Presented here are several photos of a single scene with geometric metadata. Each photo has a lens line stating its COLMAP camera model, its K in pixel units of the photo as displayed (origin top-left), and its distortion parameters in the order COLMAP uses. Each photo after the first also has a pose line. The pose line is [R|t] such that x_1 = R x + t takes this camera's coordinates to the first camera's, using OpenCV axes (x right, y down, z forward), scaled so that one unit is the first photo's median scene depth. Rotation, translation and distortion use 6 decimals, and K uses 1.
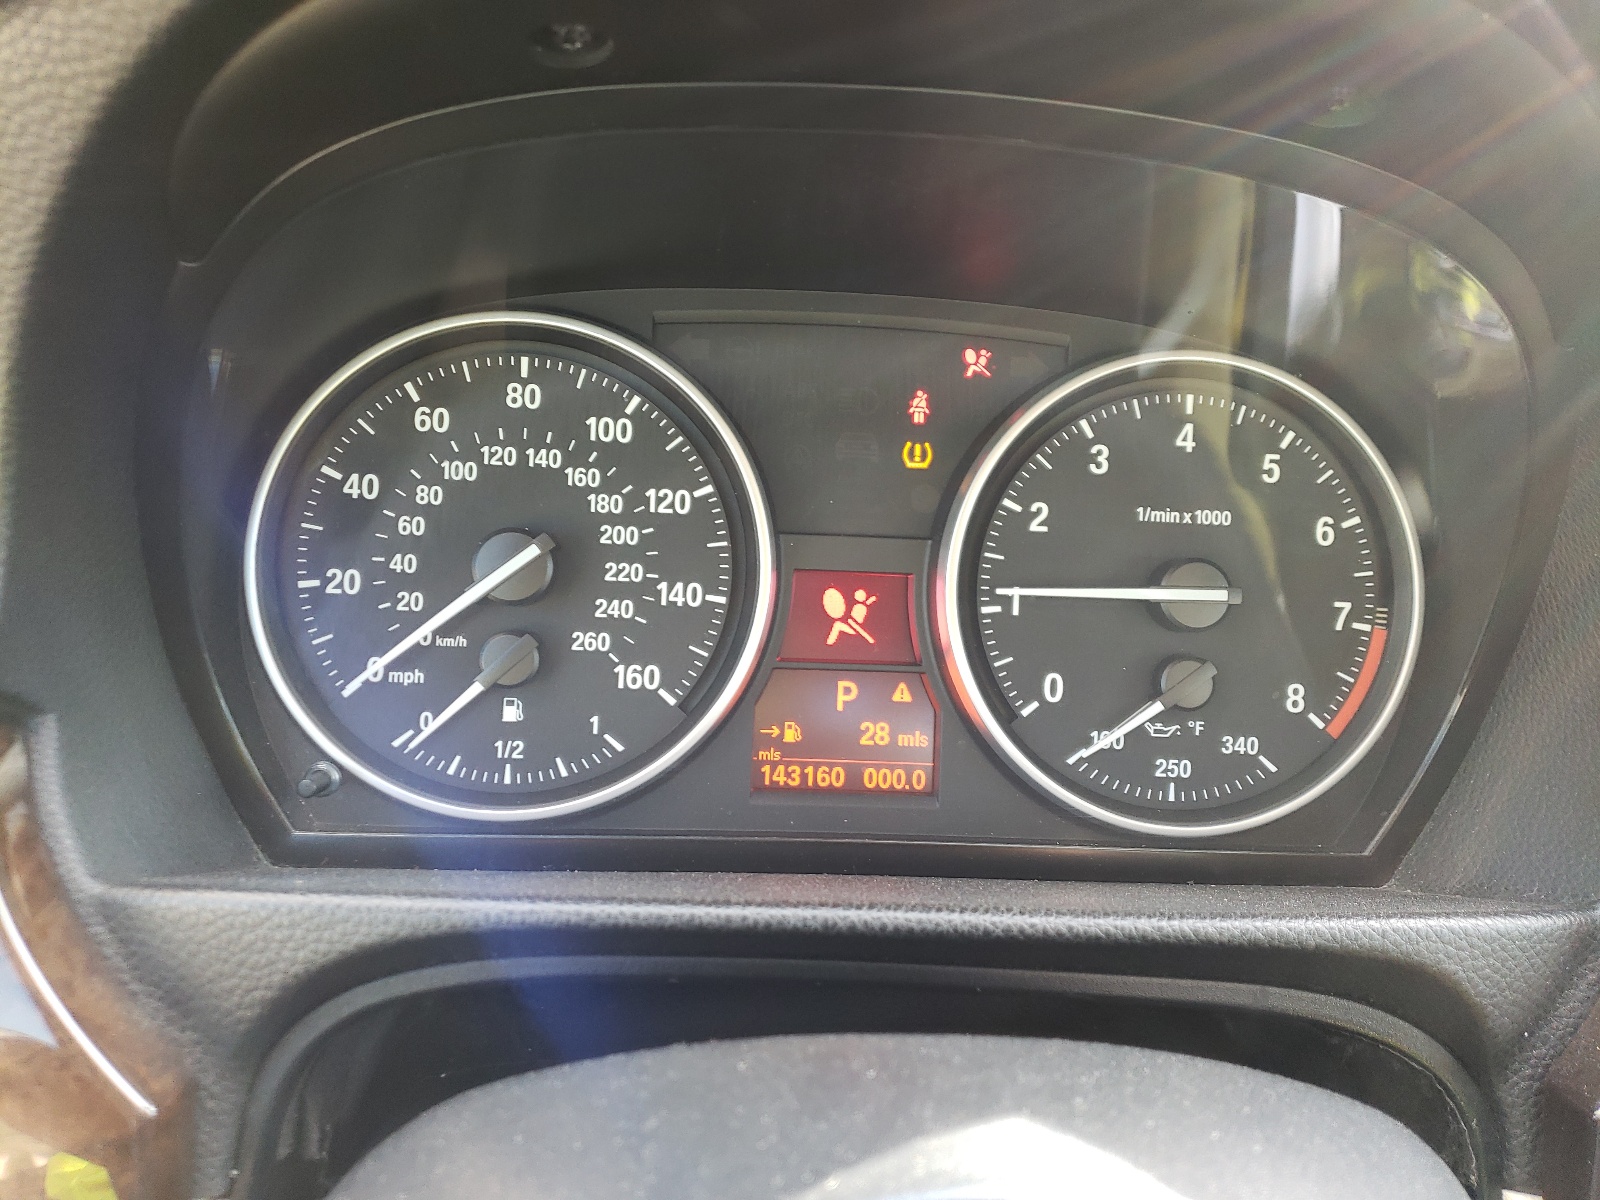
lens RADIAL K [[1199.6, 0, 800.0], [0, 1199.6, 600.0], [0, 0, 1]] dist [0.042809, -0.000047]
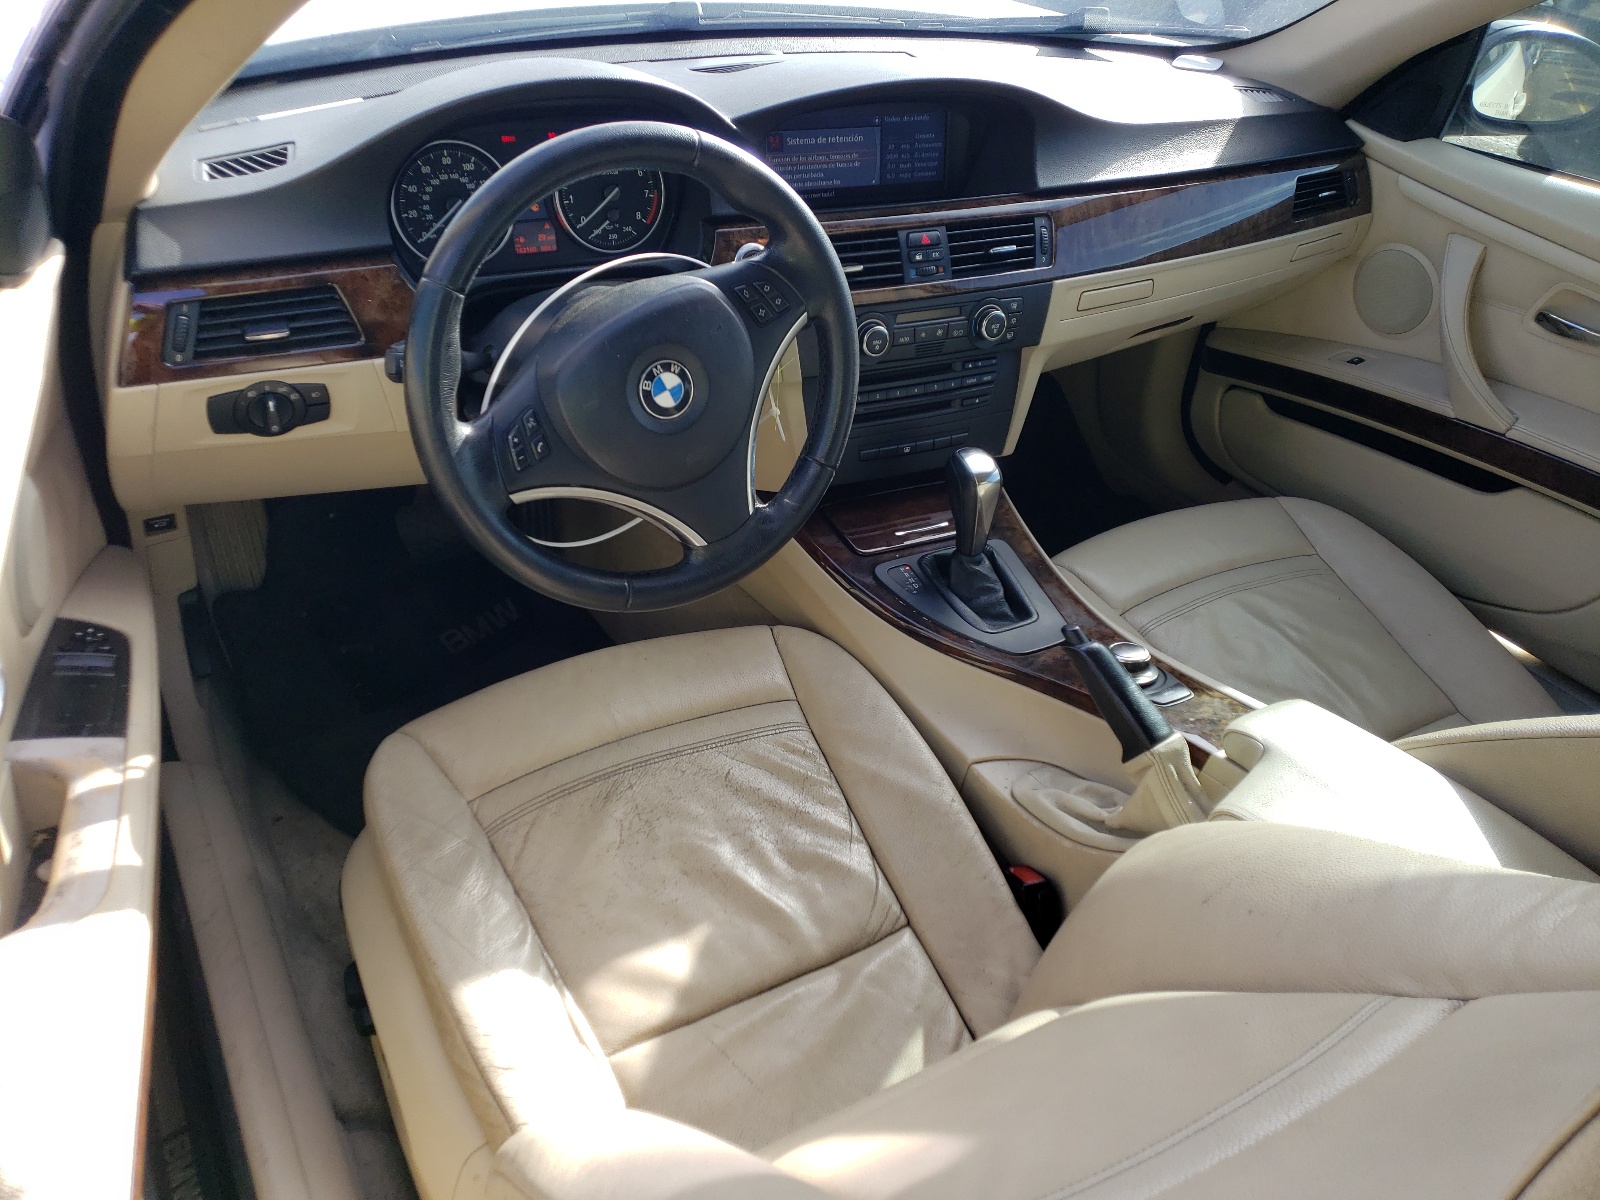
lens RADIAL K [[1199.6, 0, 800.0], [0, 1199.6, 600.0], [0, 0, 1]] dist [0.042809, -0.000047]
pose [[0.898737, -0.240007, 0.366973, -1.003359], [0.081935, 0.914083, 0.397163, -0.336082], [-0.430766, -0.326877, 0.841185, -3.403269]]
